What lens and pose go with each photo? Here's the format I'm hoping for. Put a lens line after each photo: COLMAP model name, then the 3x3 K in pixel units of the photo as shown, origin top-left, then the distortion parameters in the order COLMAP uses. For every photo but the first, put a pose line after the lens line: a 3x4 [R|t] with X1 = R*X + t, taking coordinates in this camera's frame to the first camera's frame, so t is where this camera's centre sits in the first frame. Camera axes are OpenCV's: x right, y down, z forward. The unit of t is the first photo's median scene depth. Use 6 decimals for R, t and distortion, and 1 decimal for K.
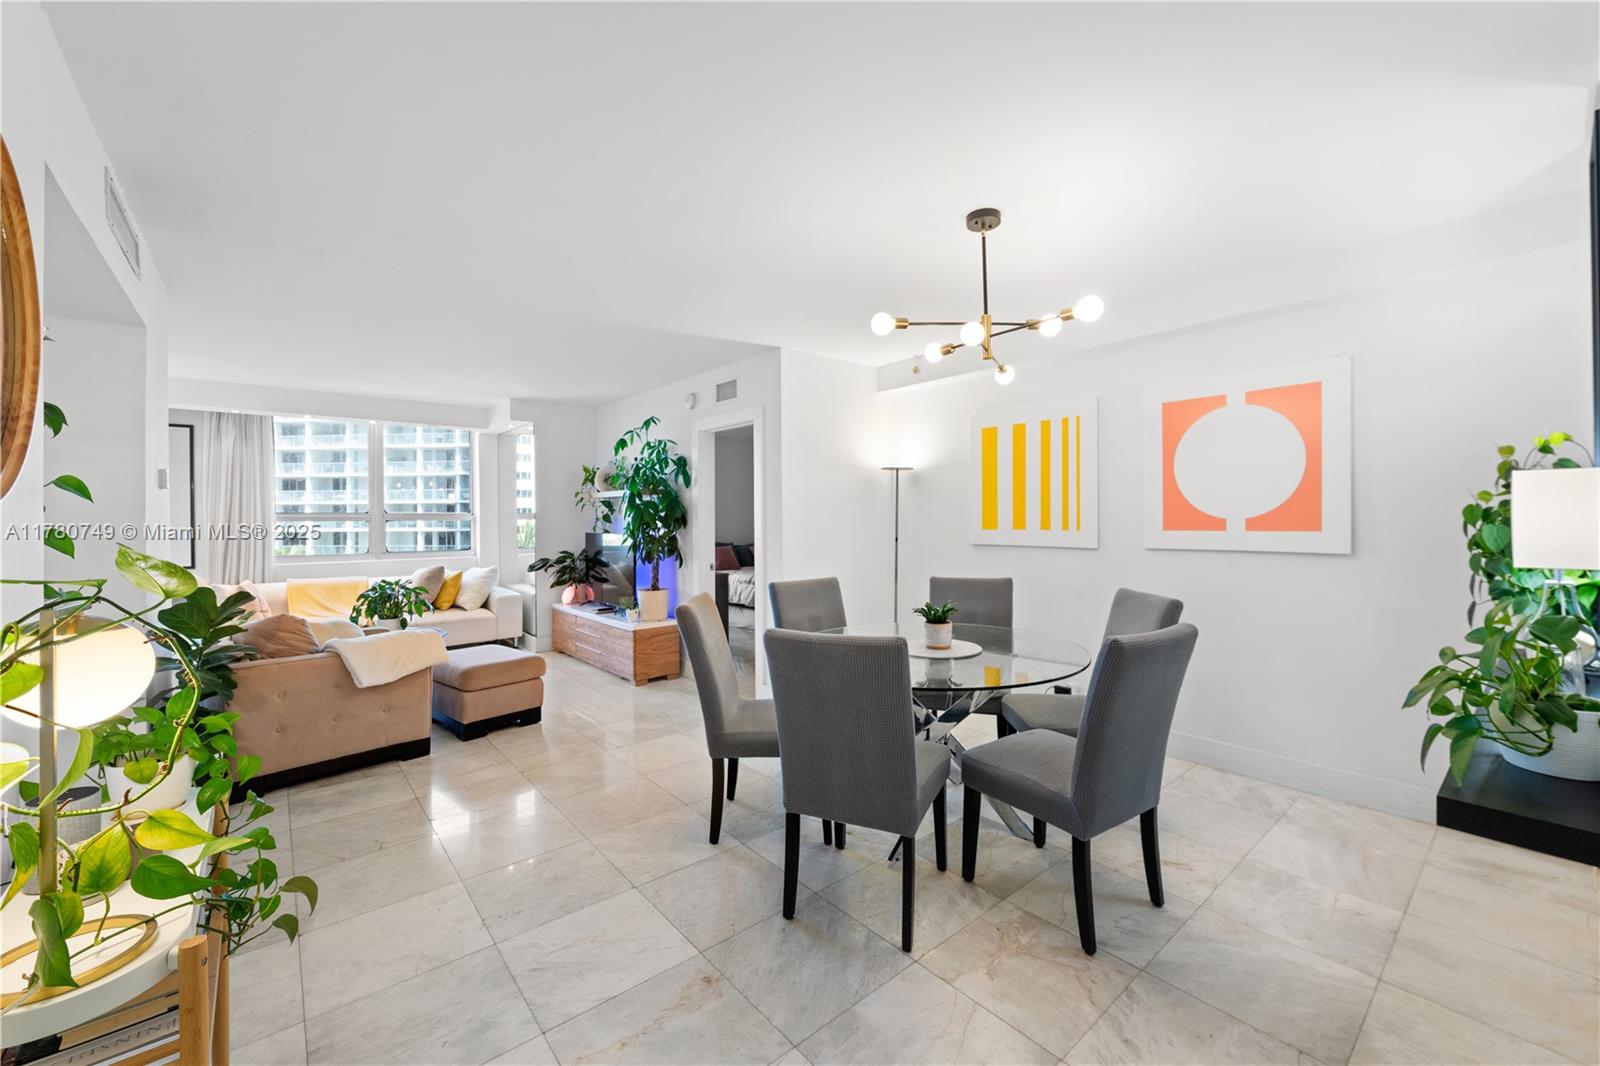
lens RADIAL K [[637.9, 0, 823.0], [0, 637.9, 520.1], [0, 0, 1]] dist [-0.001295, -0.000067]
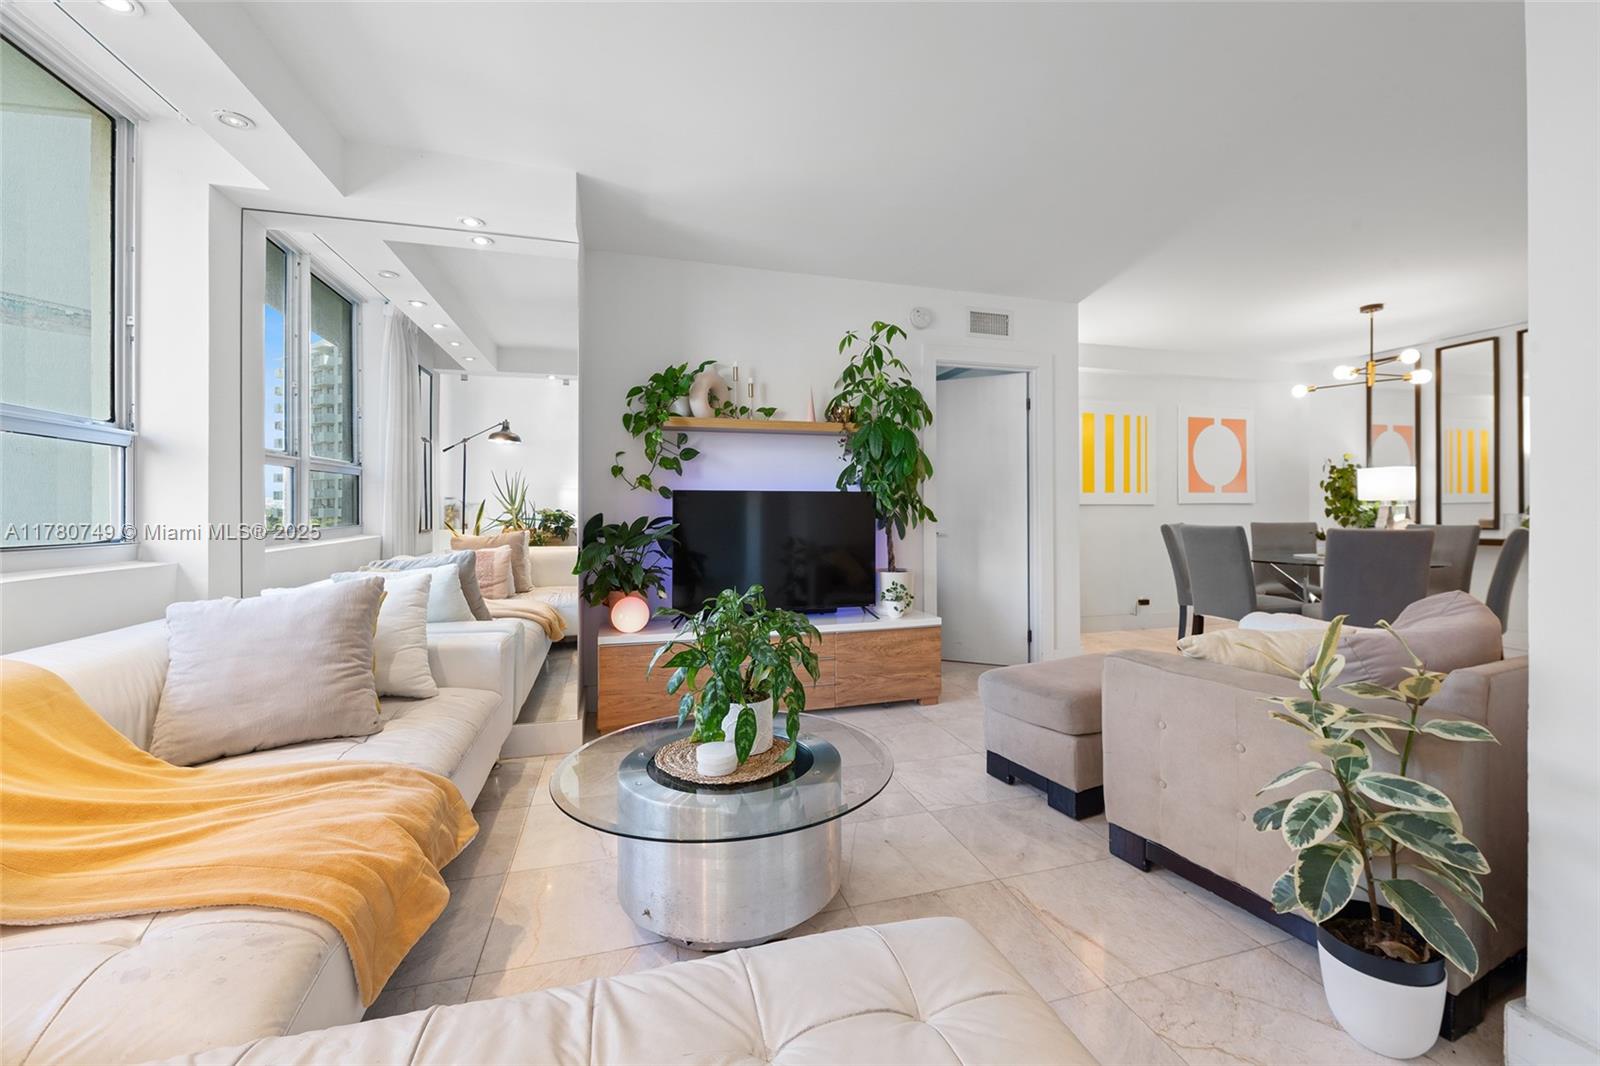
lens RADIAL K [[672.6, 0, 818.9], [0, 672.6, 513.4], [0, 0, 1]] dist [-0.000174, -0.003022]
pose [[0.404264, 0.002840, 0.914638, -0.981458], [0.004941, 0.999974, -0.005290, 0.050532], [-0.914629, 0.006658, 0.404240, 0.779274]]
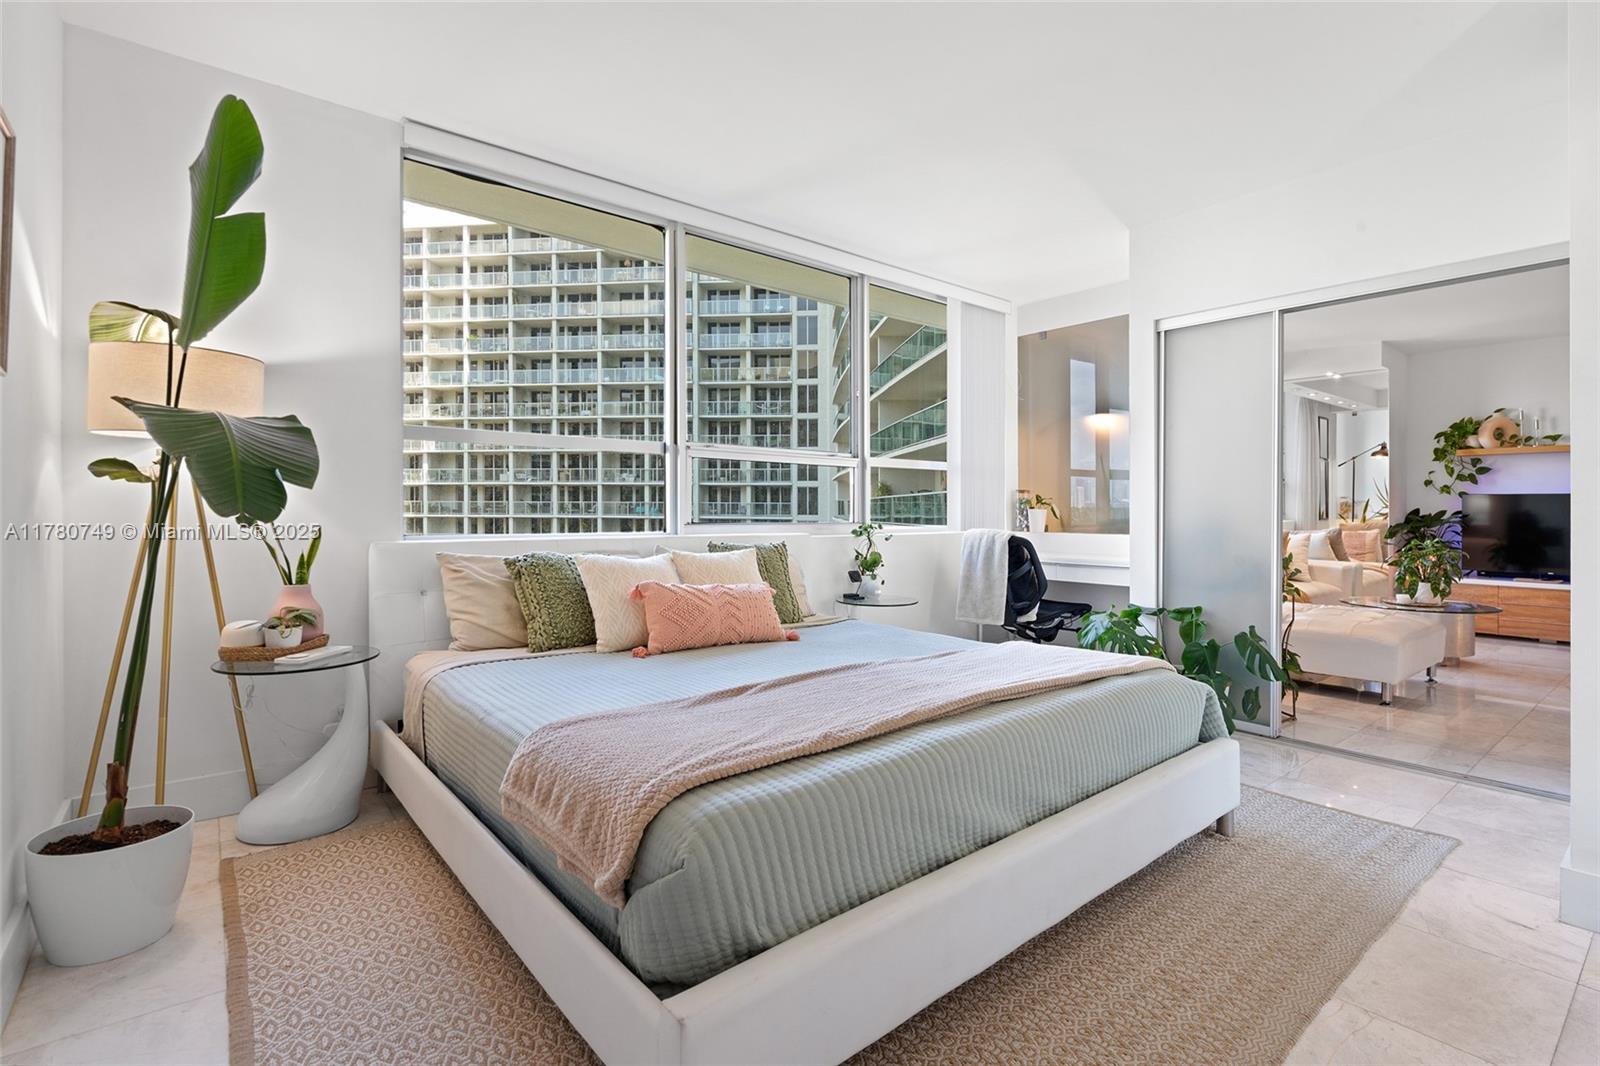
lens RADIAL K [[738.4, 0, 850.6], [0, 738.4, 507.5], [0, 0, 1]] dist [0.005858, -0.004921]
pose [[0.999937, 0.006595, 0.009120, -1.435822], [-0.006561, 0.999971, -0.003758, 0.056021], [-0.009144, 0.003698, 0.999951, -0.009557]]
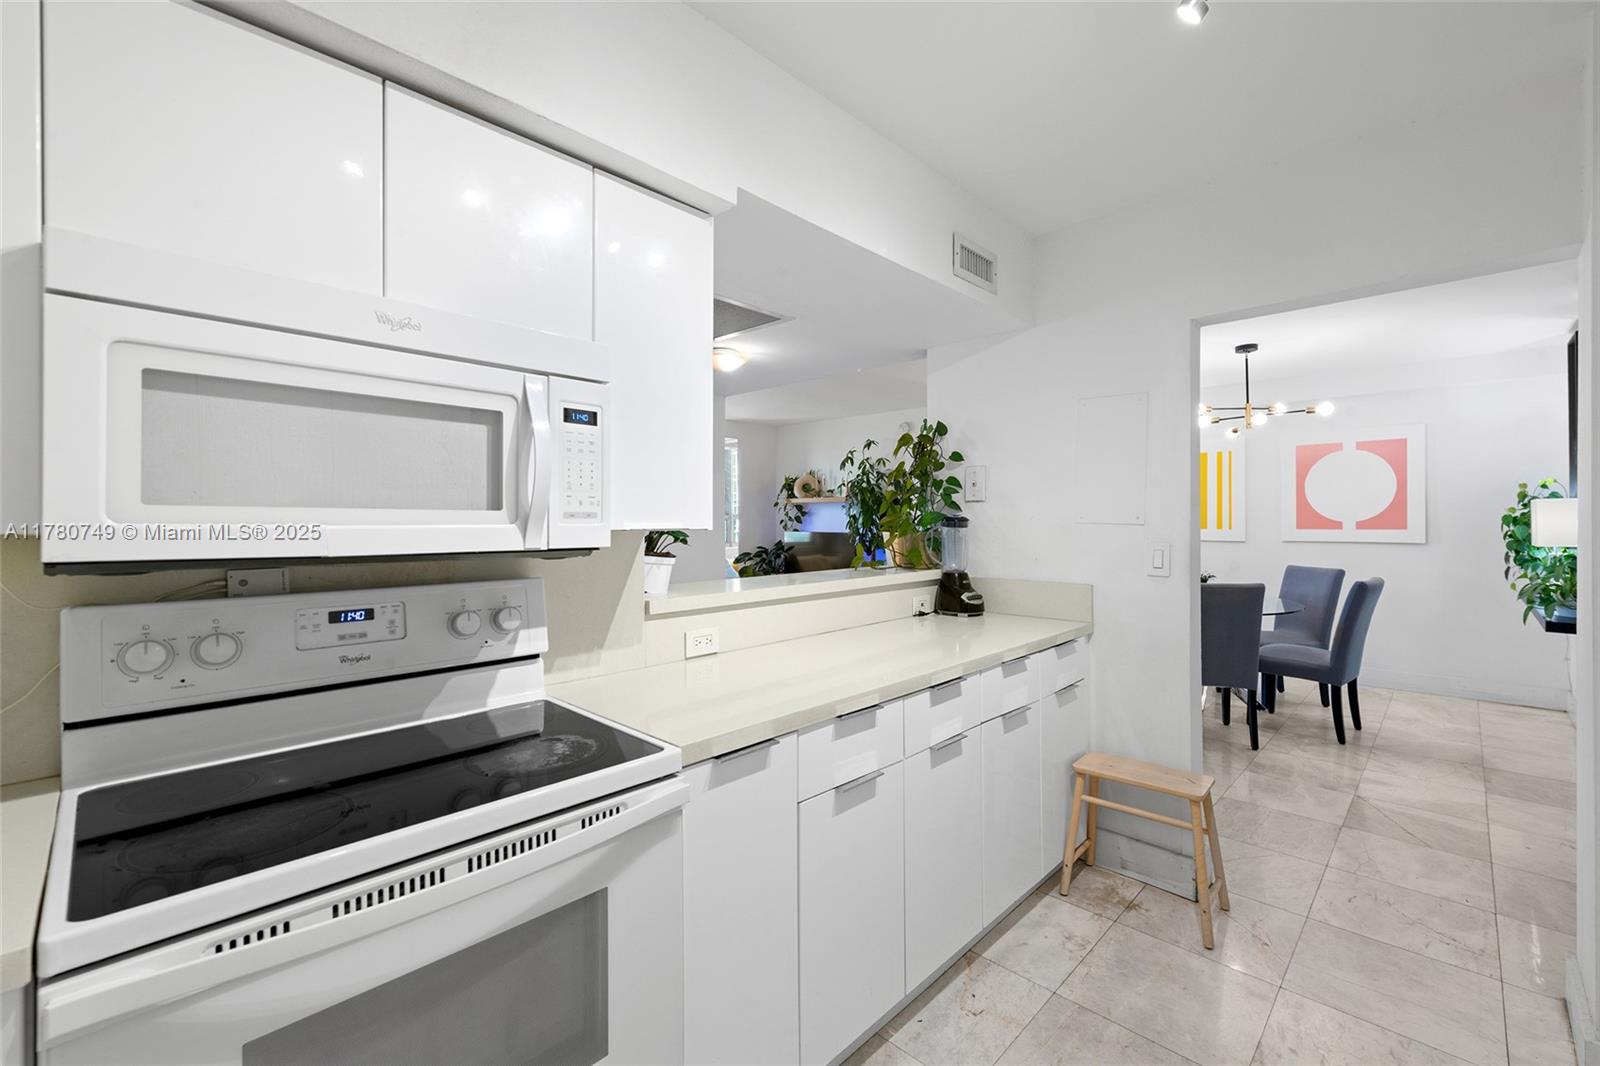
lens RADIAL K [[672.6, 0, 816.6], [0, 672.6, 520.9], [0, 0, 1]] dist [-0.000174, -0.003022]
pose [[0.995555, 0.002788, 0.094139, -0.507236], [-0.002800, 0.999996, -0.000002, -0.000235], [-0.094139, -0.000262, 0.995559, -0.329455]]
